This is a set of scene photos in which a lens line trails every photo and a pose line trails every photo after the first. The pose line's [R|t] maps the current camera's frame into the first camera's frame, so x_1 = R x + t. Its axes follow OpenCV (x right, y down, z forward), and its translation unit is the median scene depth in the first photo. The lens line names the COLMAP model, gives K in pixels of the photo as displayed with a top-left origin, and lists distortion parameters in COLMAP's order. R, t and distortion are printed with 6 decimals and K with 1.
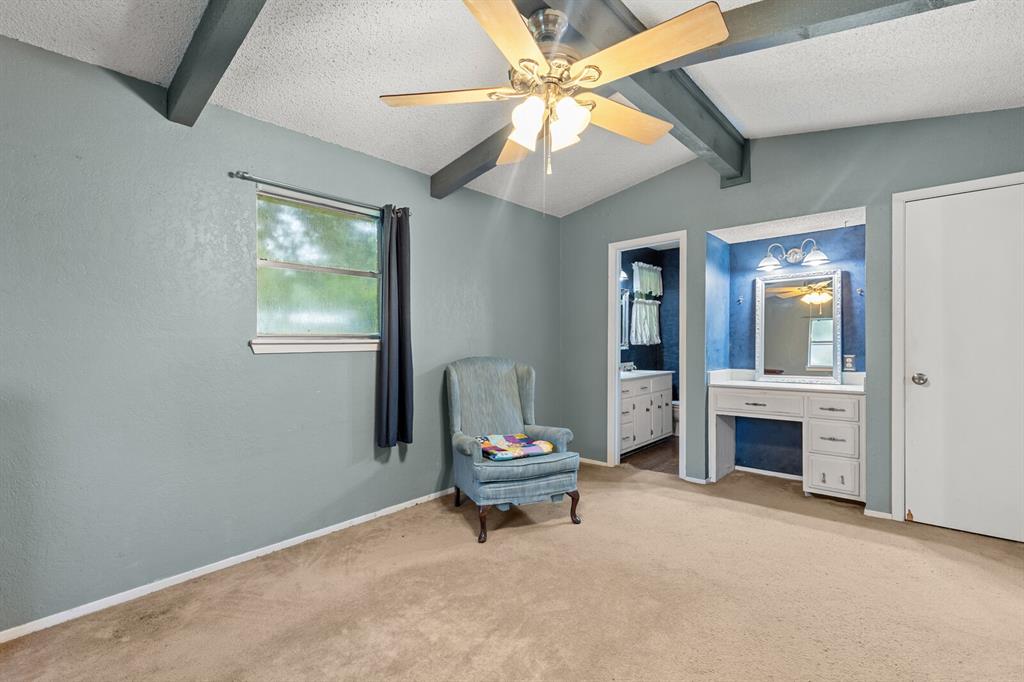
lens RADIAL K [[456.8, 0, 506.5], [0, 456.8, 340.9], [0, 0, 1]] dist [0.000965, -0.000211]
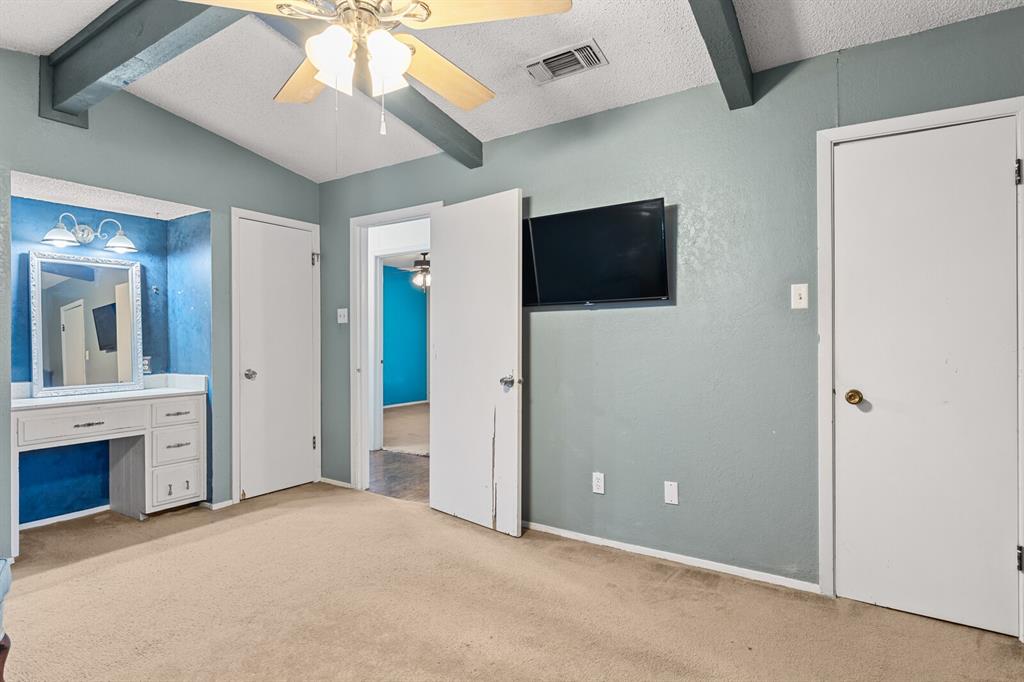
lens RADIAL K [[548.6, 0, 505.6], [0, 548.6, 339.7], [0, 0, 1]] dist [0.000588, -0.000033]
pose [[-0.148826, 0.003285, 0.988858, -0.530213], [-0.000965, 0.999994, -0.003467, 0.000053], [-0.988863, -0.001470, -0.148822, 0.523744]]
